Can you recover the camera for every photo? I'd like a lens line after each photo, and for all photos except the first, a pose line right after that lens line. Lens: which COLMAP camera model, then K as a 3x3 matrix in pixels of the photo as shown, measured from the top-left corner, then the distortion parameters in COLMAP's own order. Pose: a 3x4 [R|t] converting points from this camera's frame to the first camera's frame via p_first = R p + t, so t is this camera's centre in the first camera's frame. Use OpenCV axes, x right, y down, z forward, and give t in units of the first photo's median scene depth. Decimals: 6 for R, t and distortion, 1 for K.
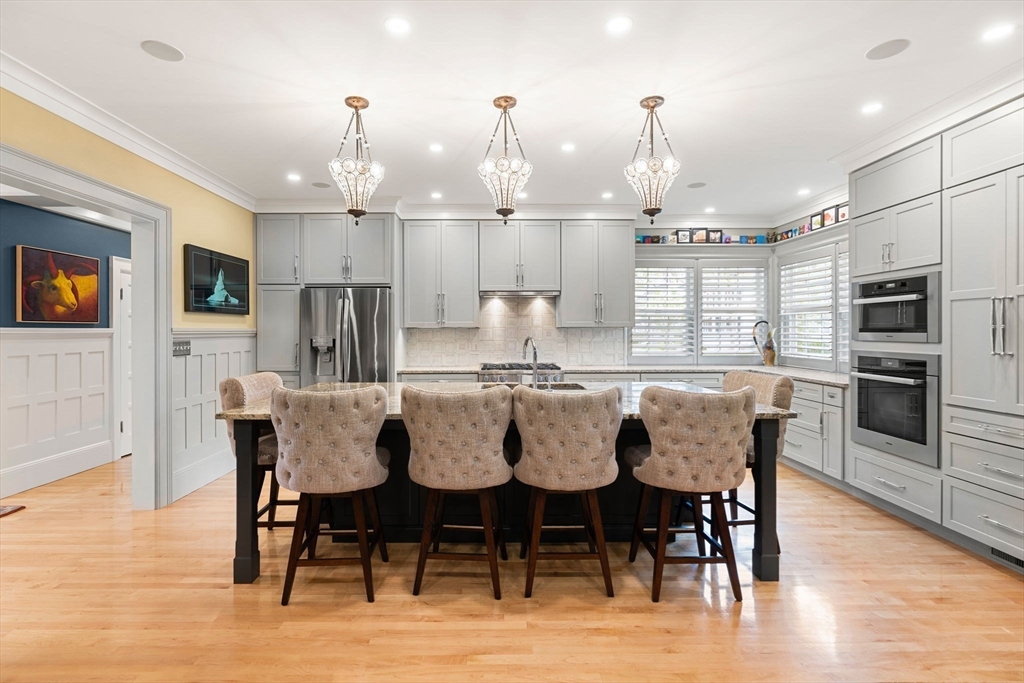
lens RADIAL K [[482.3, 0, 506.4], [0, 482.3, 331.4], [0, 0, 1]] dist [-0.015624, 0.000857]
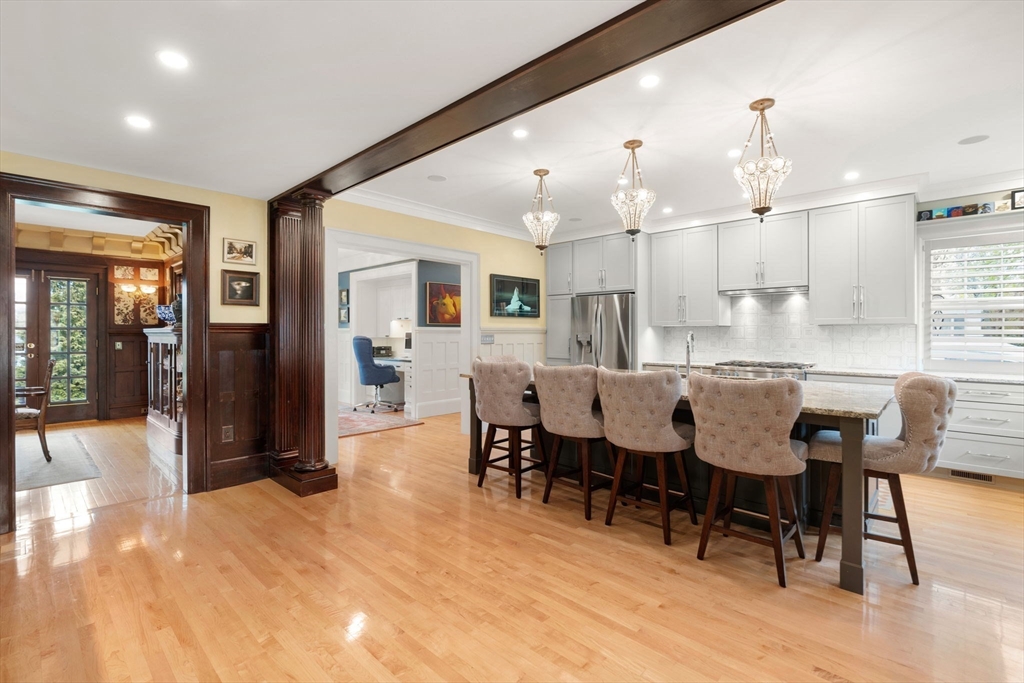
lens RADIAL K [[461.2, 0, 508.3], [0, 461.2, 334.2], [0, 0, 1]] dist [-0.011694, 0.003693]
pose [[0.720093, 0.005178, -0.693859, 0.366650], [-0.002847, 0.999986, 0.004507, 0.009170], [0.693872, -0.001270, 0.720097, -0.055732]]
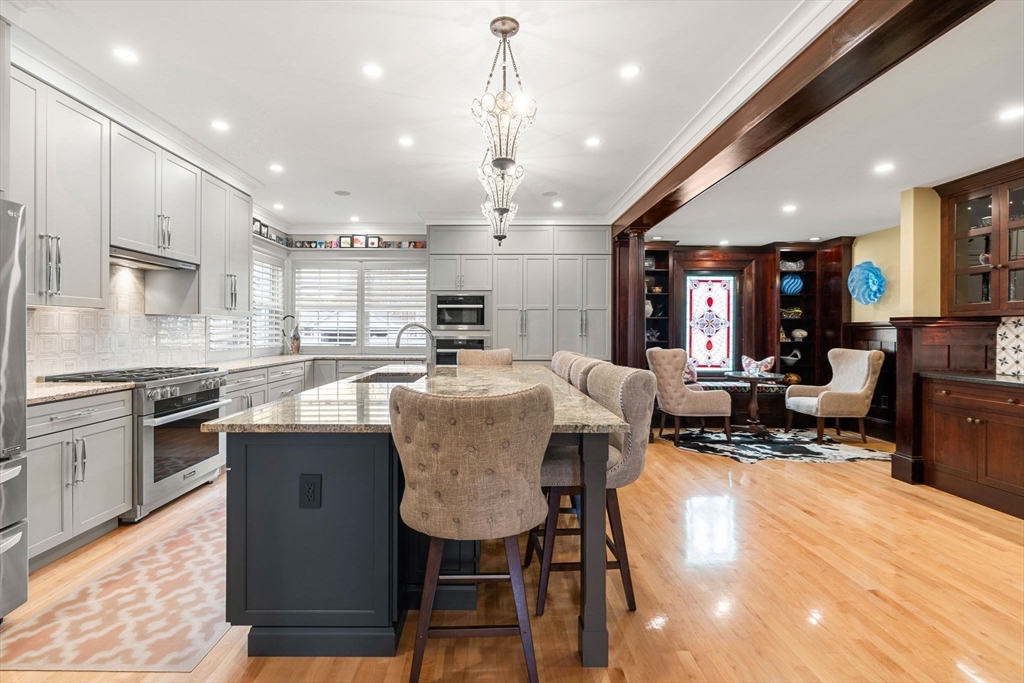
lens RADIAL K [[461.2, 0, 493.1], [0, 461.2, 329.2], [0, 0, 1]] dist [-0.011694, 0.003693]
pose [[0.023322, 0.005999, 0.999710, -0.685402], [-0.001553, 0.999981, -0.005964, 0.021137], [-0.999727, -0.001413, 0.023331, 0.632862]]
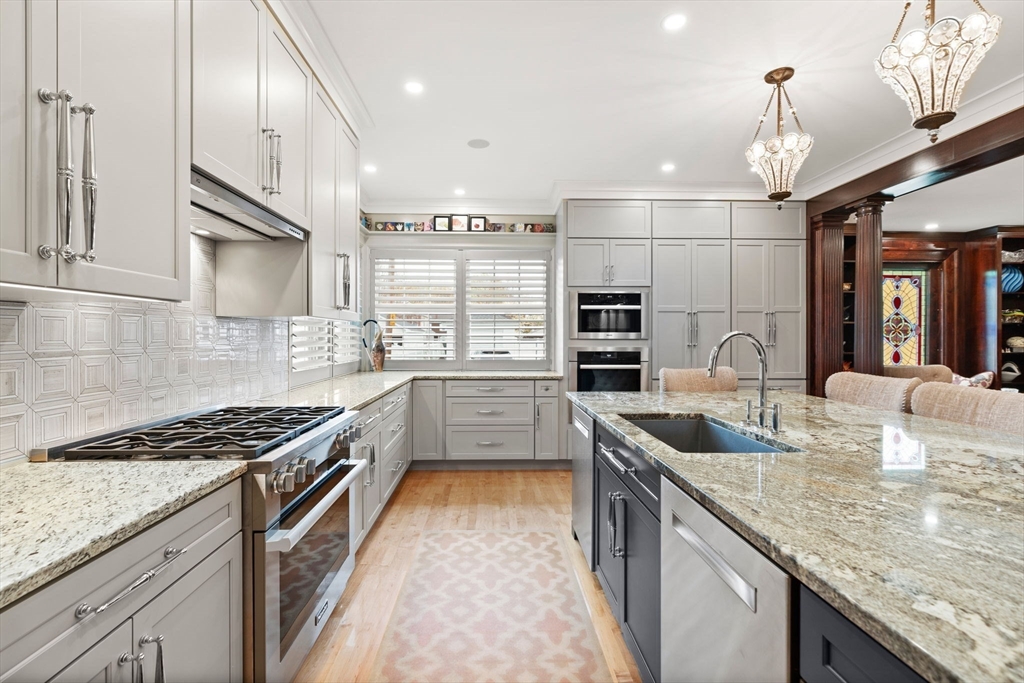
lens RADIAL K [[461.2, 0, 508.0], [0, 461.2, 335.6], [0, 0, 1]] dist [-0.011694, 0.003693]
pose [[-0.007583, 0.004511, 0.999961, -0.362052], [0.000089, 0.999990, -0.004510, 0.013016], [-0.999971, 0.000055, -0.007584, 0.974702]]
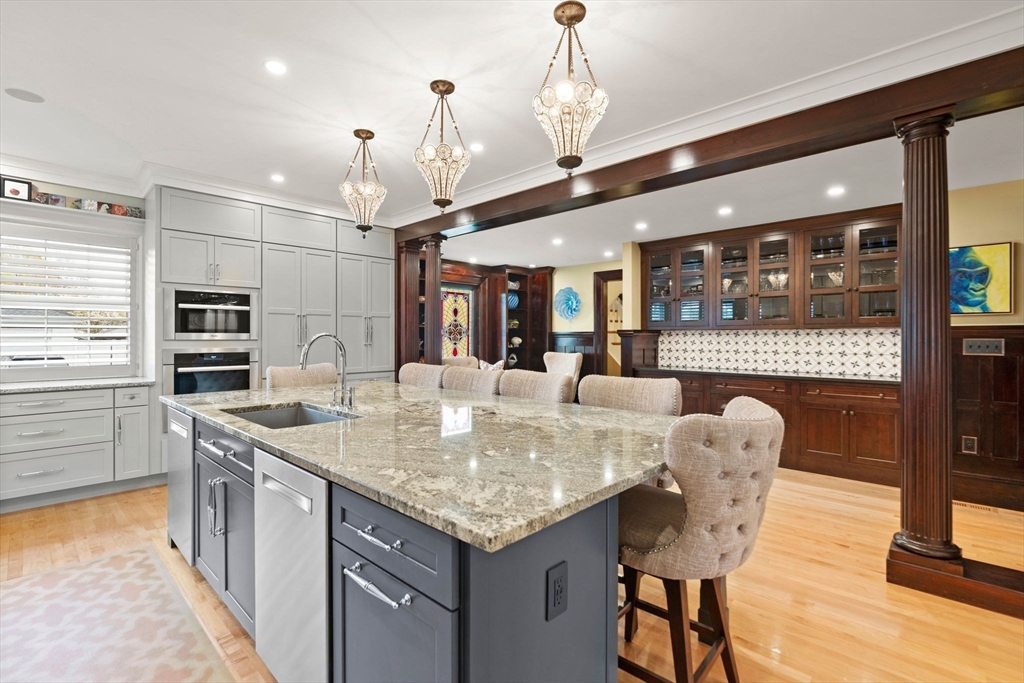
lens RADIAL K [[461.2, 0, 501.4], [0, 461.2, 337.1], [0, 0, 1]] dist [-0.011694, 0.003693]
pose [[-0.699712, 0.003119, 0.714418, -0.469611], [0.003101, 0.999994, -0.001329, 0.013261], [-0.714418, 0.001285, -0.699718, 0.990439]]
